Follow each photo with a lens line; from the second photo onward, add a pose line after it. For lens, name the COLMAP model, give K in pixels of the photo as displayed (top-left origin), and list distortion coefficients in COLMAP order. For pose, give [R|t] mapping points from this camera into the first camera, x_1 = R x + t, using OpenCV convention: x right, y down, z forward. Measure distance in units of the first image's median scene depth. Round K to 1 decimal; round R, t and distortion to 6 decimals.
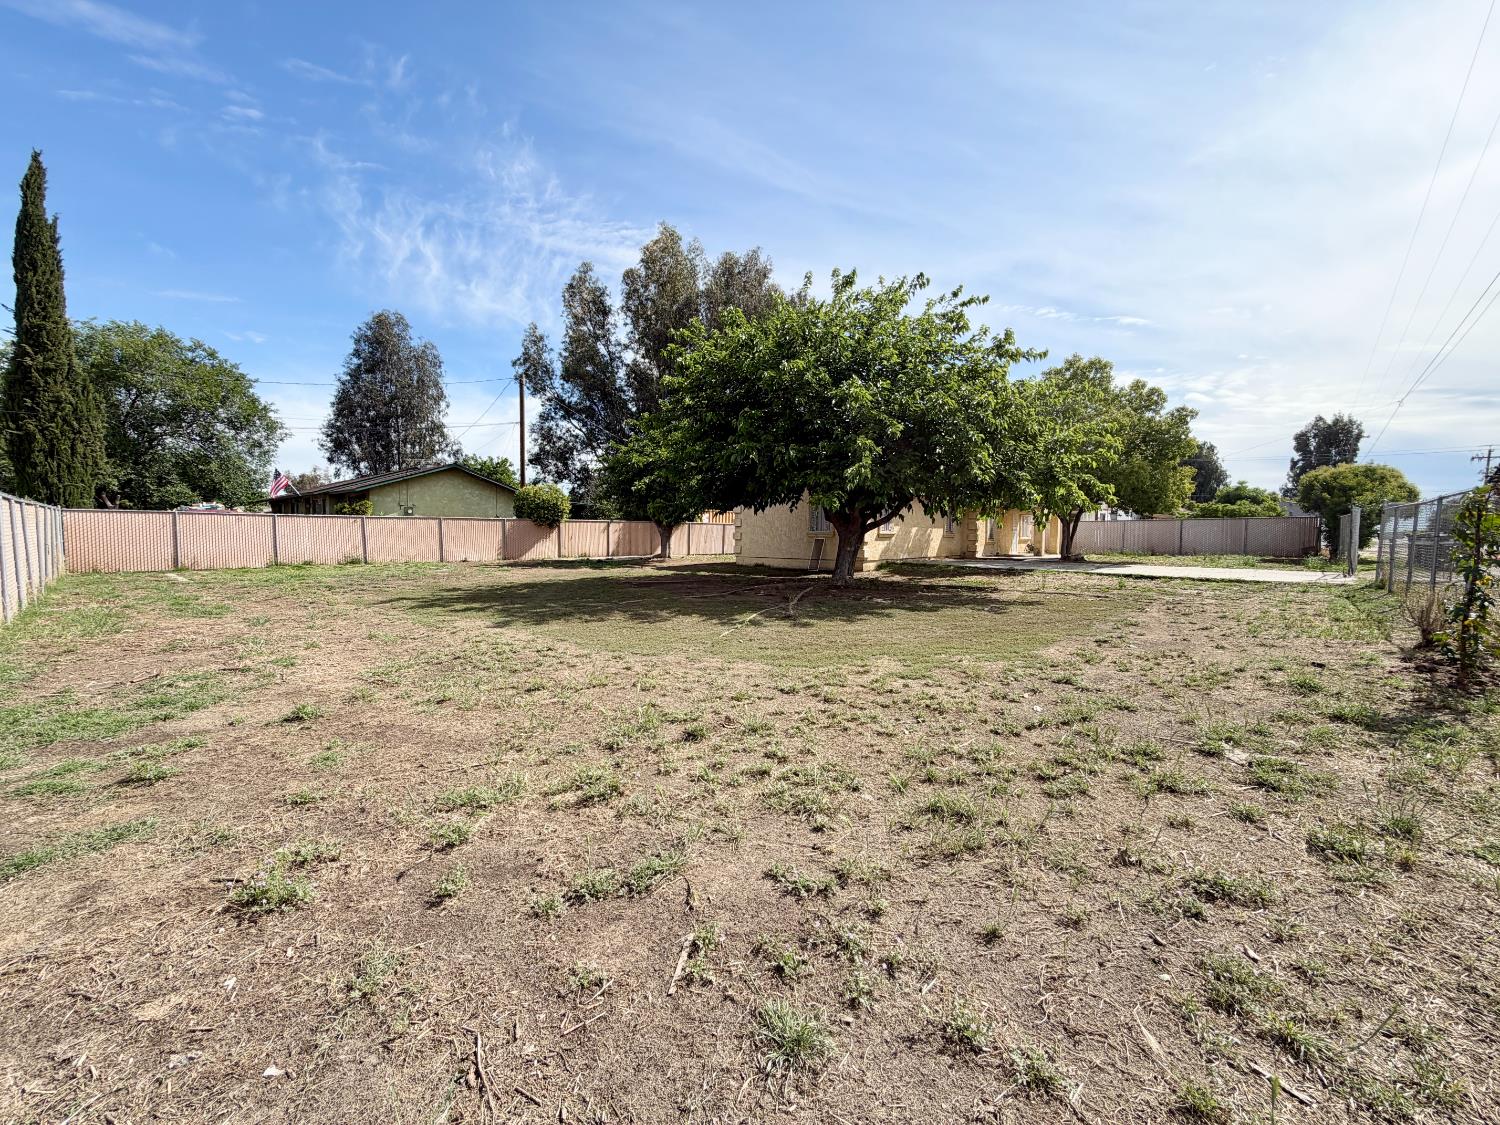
lens RADIAL K [[610.4, 0, 752.0], [0, 610.4, 577.8], [0, 0, 1]] dist [0.019812, -0.000148]
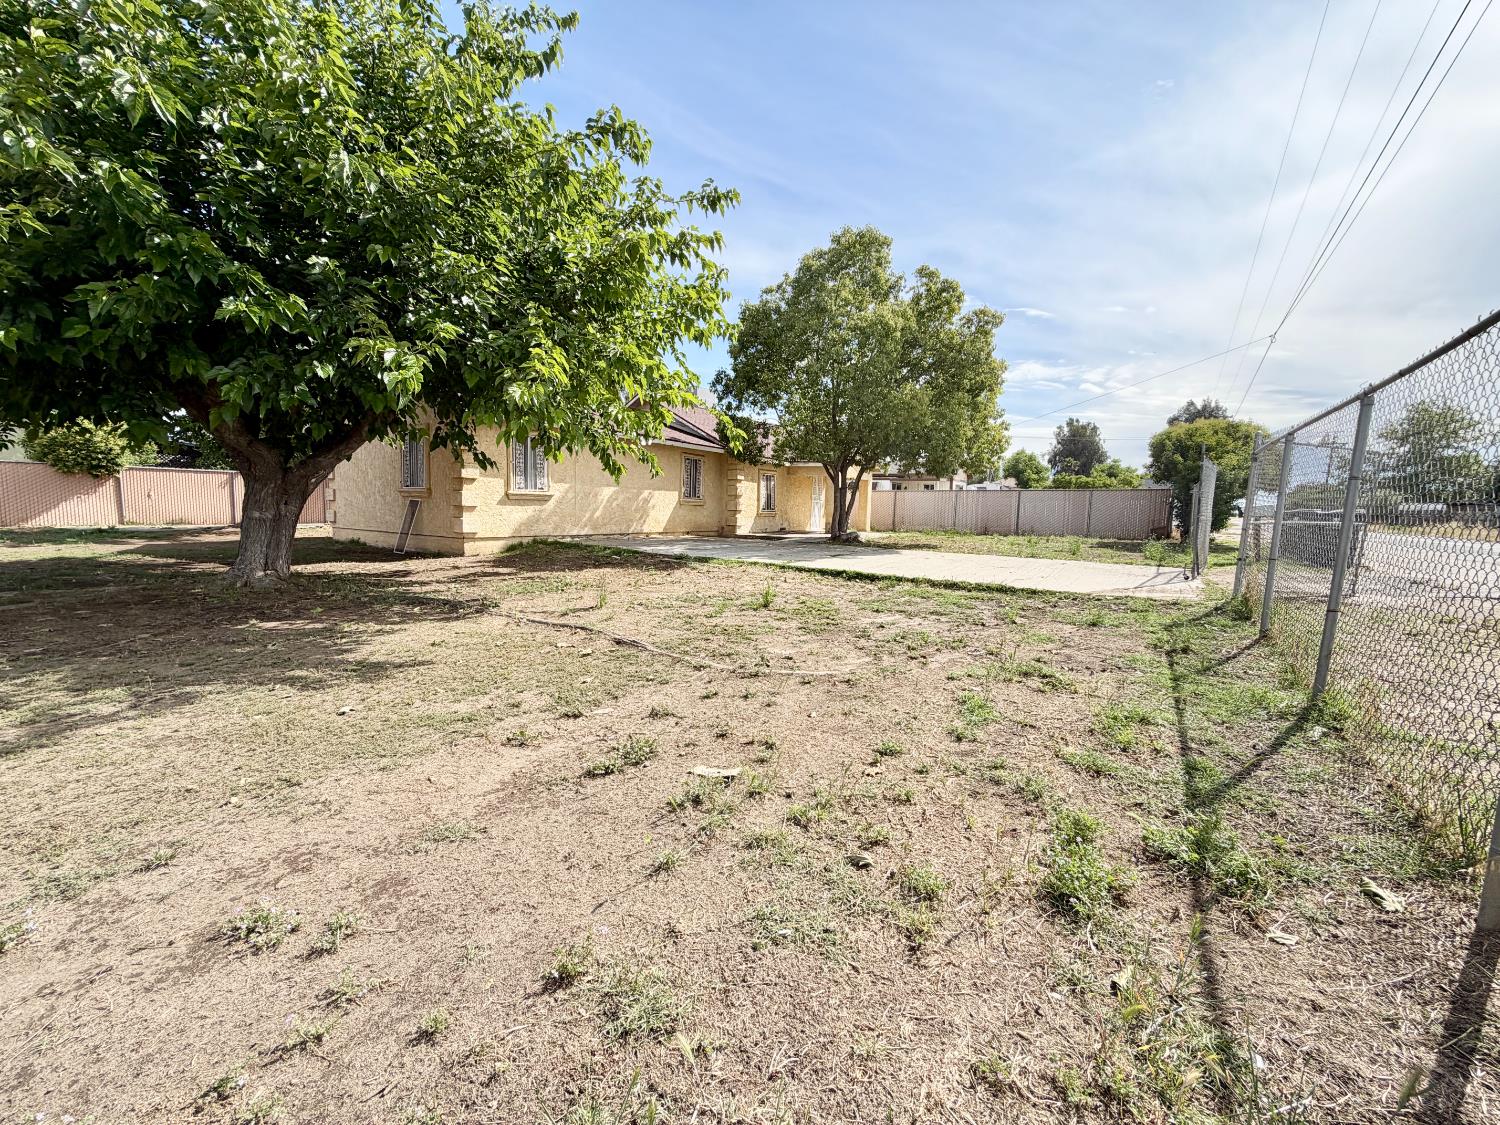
lens RADIAL K [[615.6, 0, 747.2], [0, 615.6, 564.3], [0, 0, 1]] dist [0.000140, -0.000438]
pose [[0.993205, 0.008925, 0.116034, 0.336009], [-0.011104, 0.999774, 0.018151, -0.013955], [-0.115845, -0.019316, 0.993079, 0.335524]]
